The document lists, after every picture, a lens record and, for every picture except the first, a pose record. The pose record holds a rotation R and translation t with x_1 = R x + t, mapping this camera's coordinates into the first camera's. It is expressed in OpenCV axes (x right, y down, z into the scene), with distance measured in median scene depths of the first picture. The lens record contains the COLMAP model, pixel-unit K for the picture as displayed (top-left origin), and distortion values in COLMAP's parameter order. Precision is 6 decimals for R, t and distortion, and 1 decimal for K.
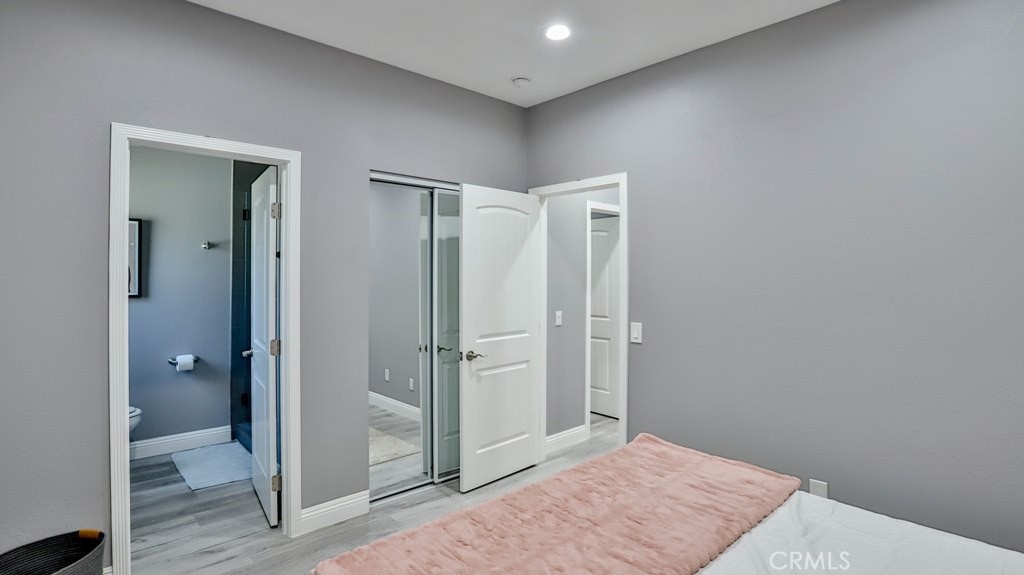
lens RADIAL K [[498.5, 0, 511.6], [0, 498.5, 272.8], [0, 0, 1]] dist [-0.057416, 0.000089]
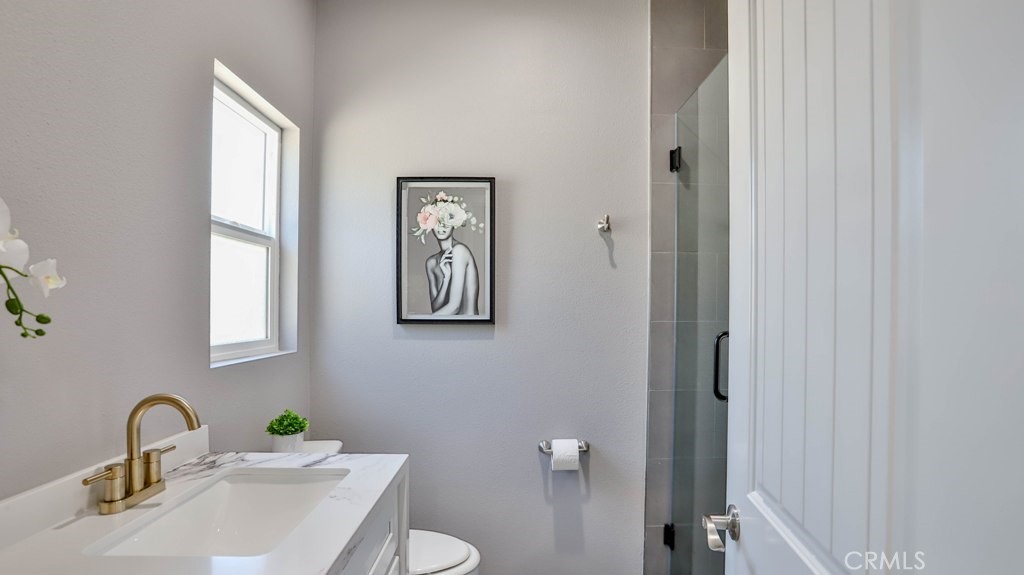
lens RADIAL K [[499.3, 0, 528.7], [0, 499.3, 293.5], [0, 0, 1]] dist [-0.061296, 0.030271]
pose [[0.748051, -0.008103, -0.663592, -0.420212], [-0.000579, 0.999917, -0.012862, 0.027654], [0.663641, 0.010005, 0.747984, 0.689900]]
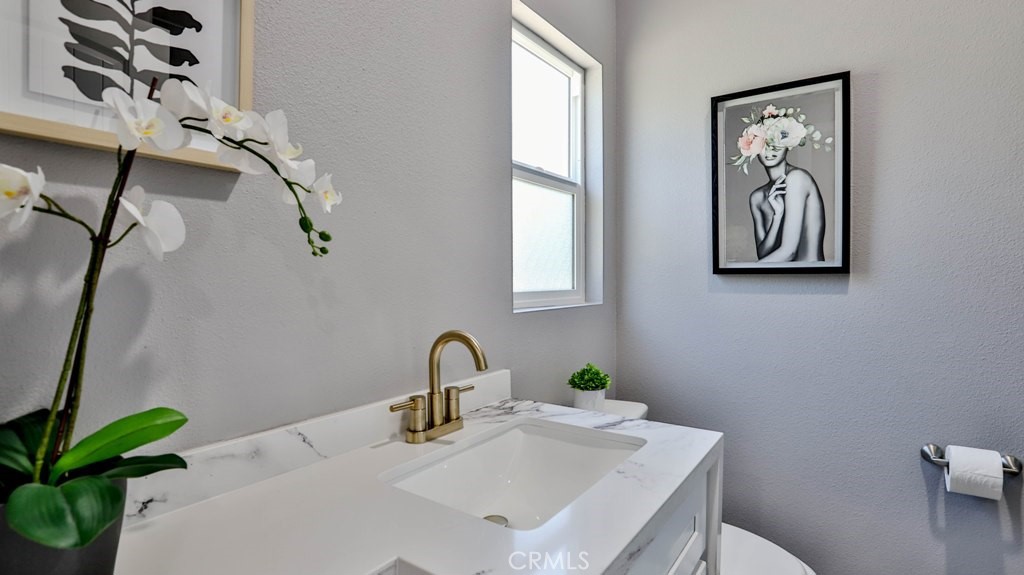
lens RADIAL K [[499.3, 0, 528.7], [0, 499.3, 293.5], [0, 0, 1]] dist [-0.061296, 0.030271]
pose [[0.218571, 0.040636, -0.974975, -0.495106], [0.012575, 0.998932, 0.044454, 0.052431], [0.975740, -0.021977, 0.217826, 0.746317]]
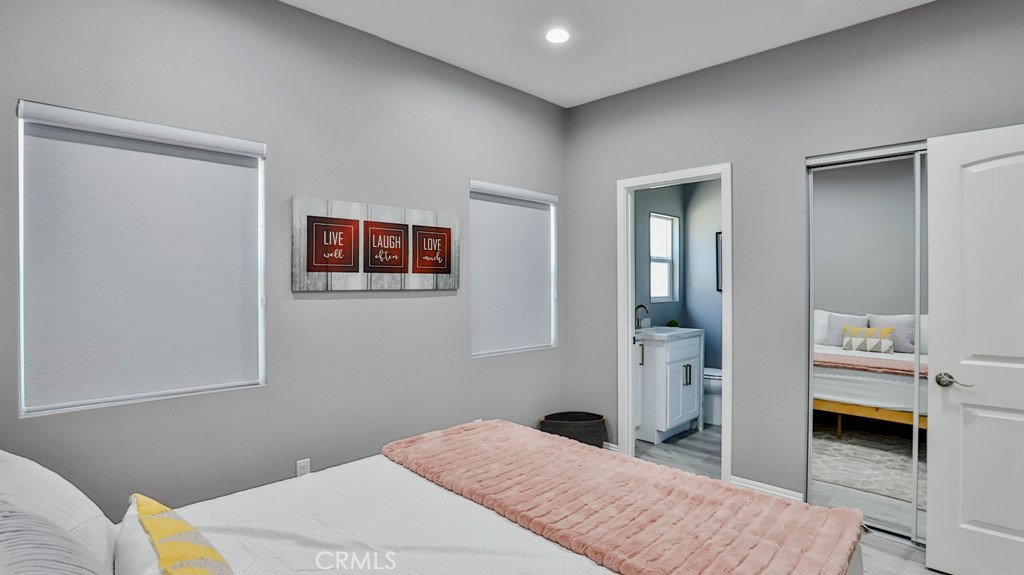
lens RADIAL K [[499.3, 0, 528.7], [0, 499.3, 293.5], [0, 0, 1]] dist [-0.061296, 0.030271]
pose [[0.067450, 0.023138, -0.997454, 0.547613], [0.004692, 0.999713, 0.023508, 0.024773], [0.997712, -0.006266, 0.067322, 0.357902]]
